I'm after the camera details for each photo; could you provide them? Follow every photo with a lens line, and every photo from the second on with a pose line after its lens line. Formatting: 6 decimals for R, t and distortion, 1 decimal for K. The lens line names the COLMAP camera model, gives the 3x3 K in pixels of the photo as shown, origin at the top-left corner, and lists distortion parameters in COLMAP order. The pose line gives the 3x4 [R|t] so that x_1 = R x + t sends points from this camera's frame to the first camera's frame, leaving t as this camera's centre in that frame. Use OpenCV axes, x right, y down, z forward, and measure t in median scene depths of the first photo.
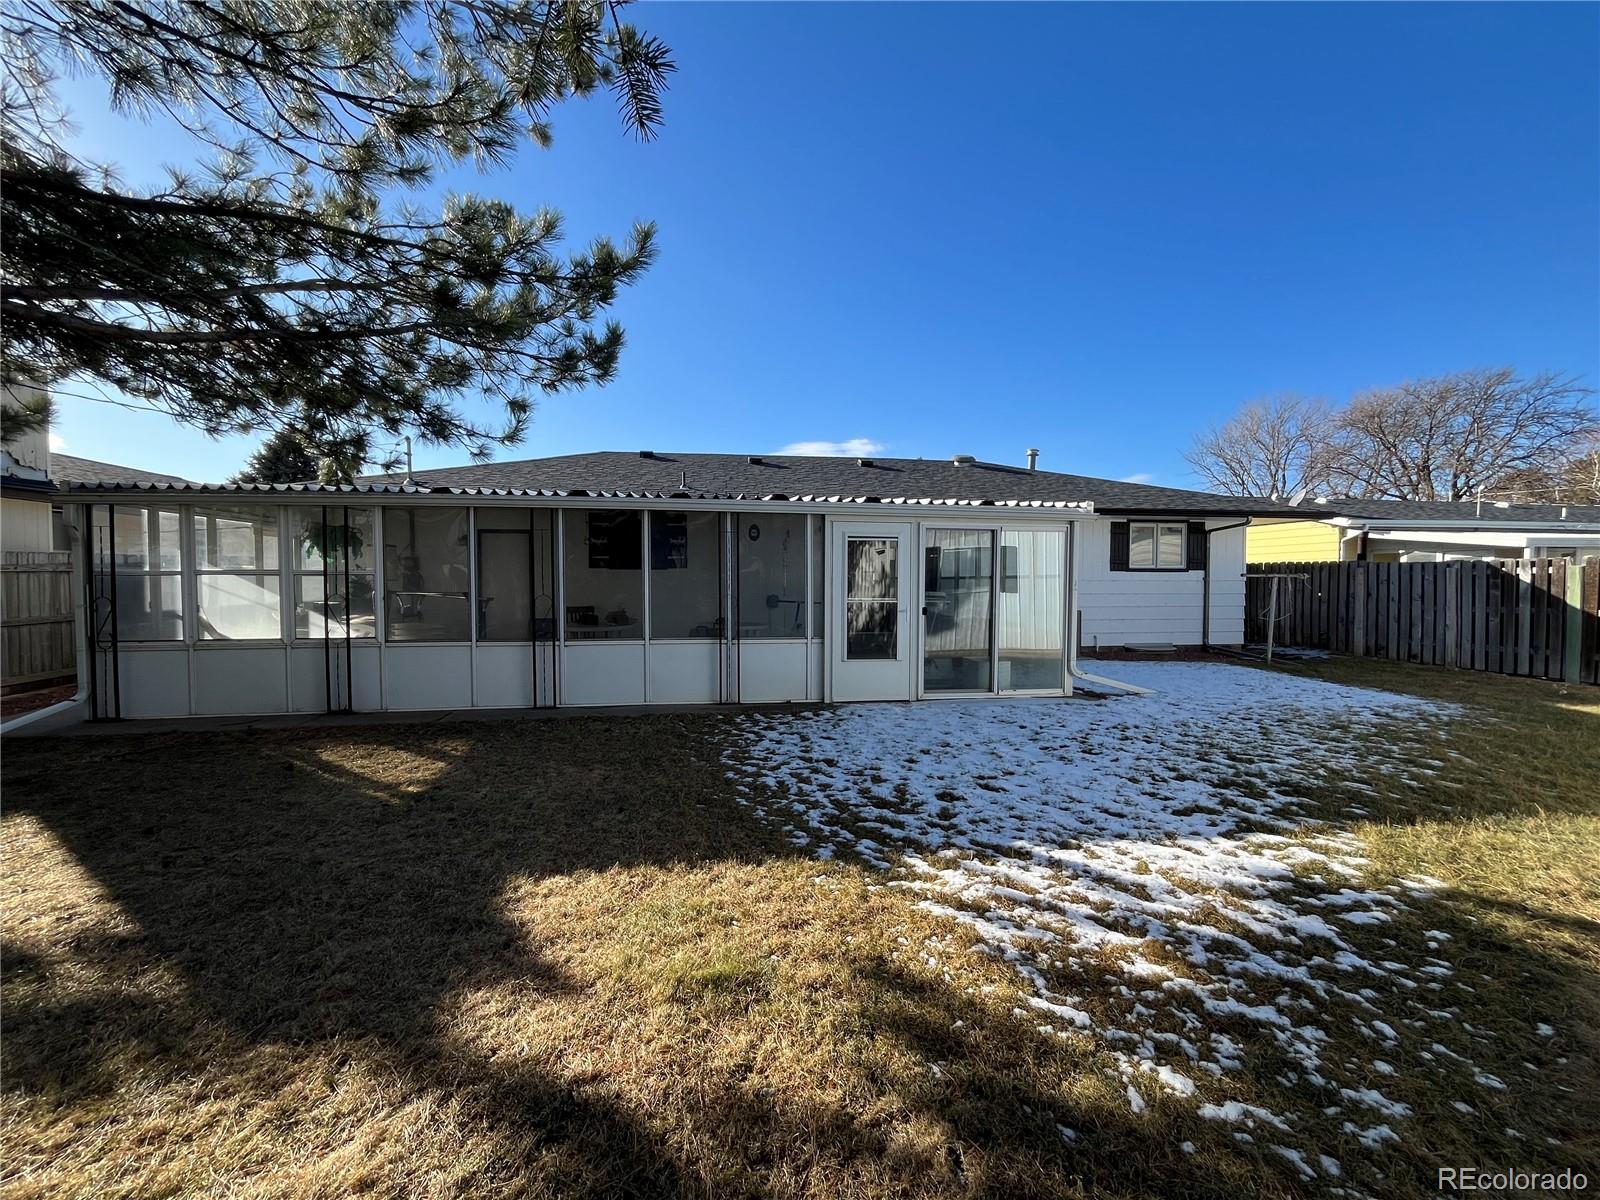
lens RADIAL K [[645.3, 0, 793.5], [0, 645.3, 599.0], [0, 0, 1]] dist [-0.003849, -0.000296]
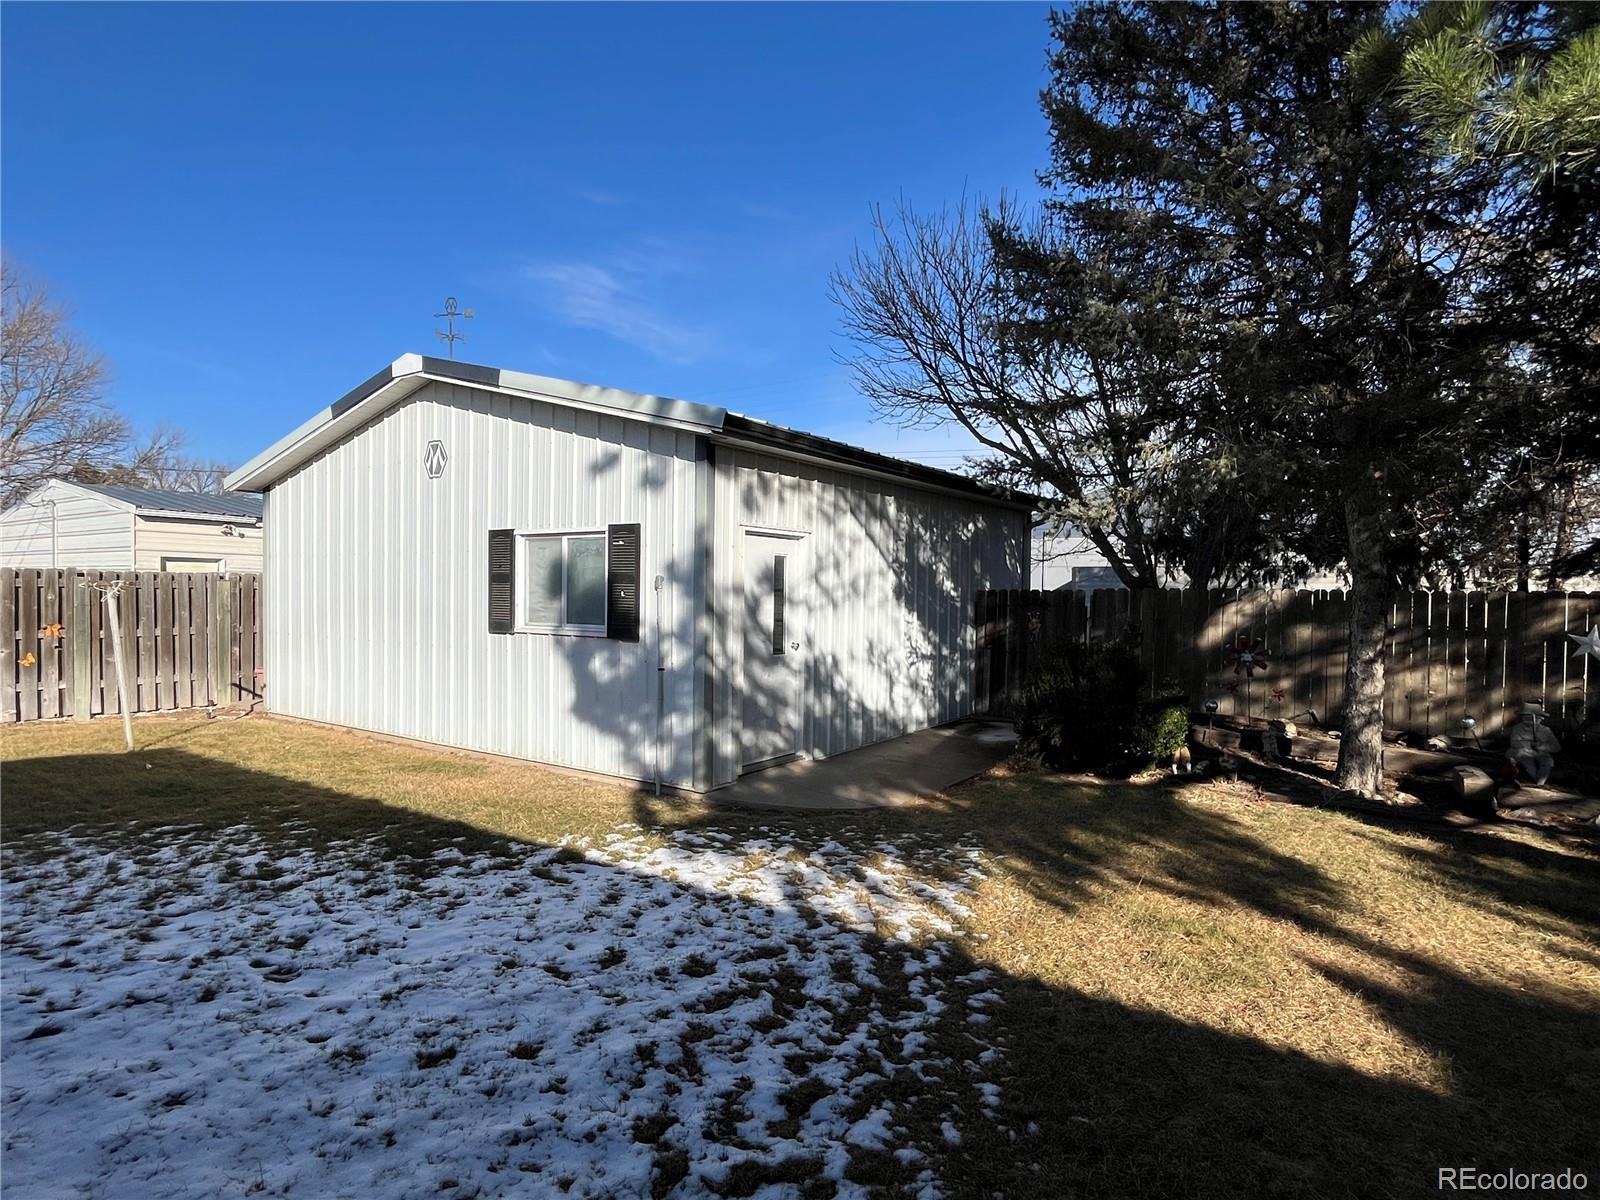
lens RADIAL K [[881.3, 0, 798.7], [0, 881.3, 605.2], [0, 0, 1]] dist [-0.006878, -0.000493]
pose [[-0.734431, -0.022918, 0.678296, -0.481784], [0.008621, 0.999034, 0.043089, -0.098439], [-0.678628, 0.037494, -0.733524, 1.824812]]
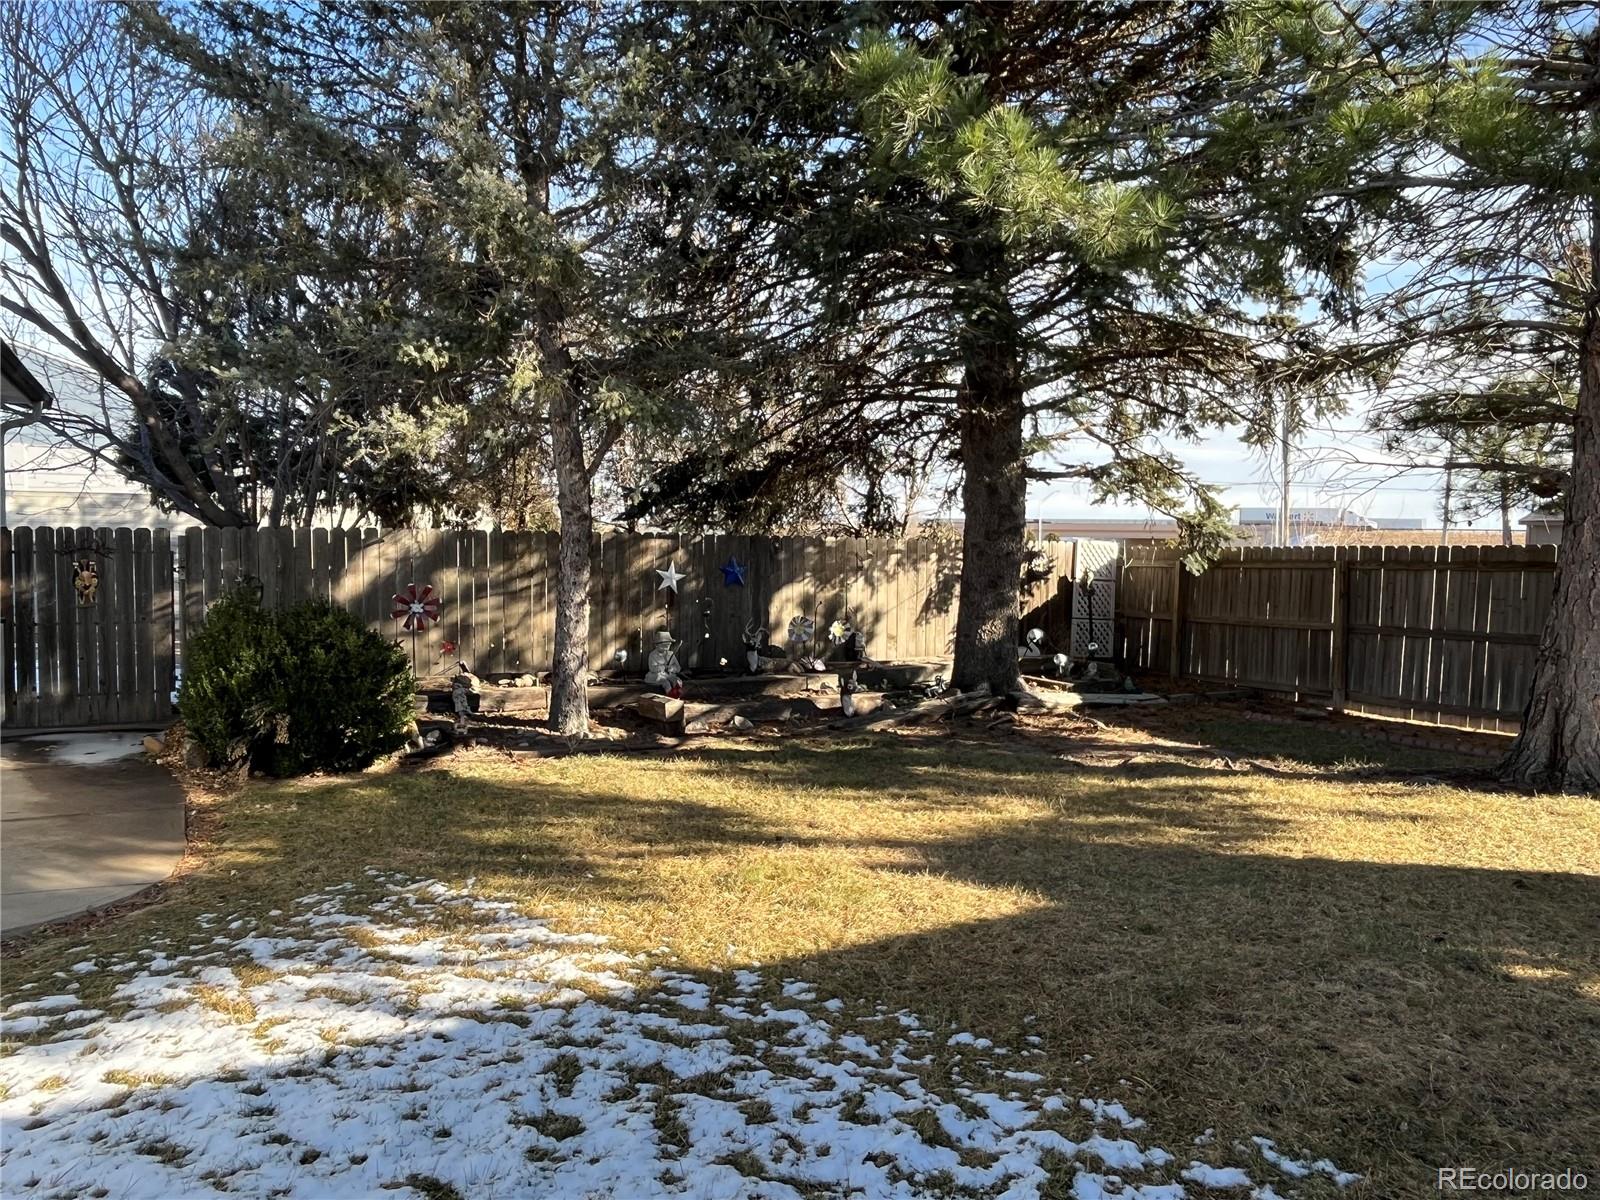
lens RADIAL K [[1094.4, 0, 794.9], [0, 1094.4, 600.3], [0, 0, 1]] dist [-0.003804, -0.005302]
pose [[-0.924102, 0.007287, -0.382077, 0.424076], [-0.026886, 0.996101, 0.084024, -0.102763], [0.381200, 0.087919, -0.920303, 1.961074]]
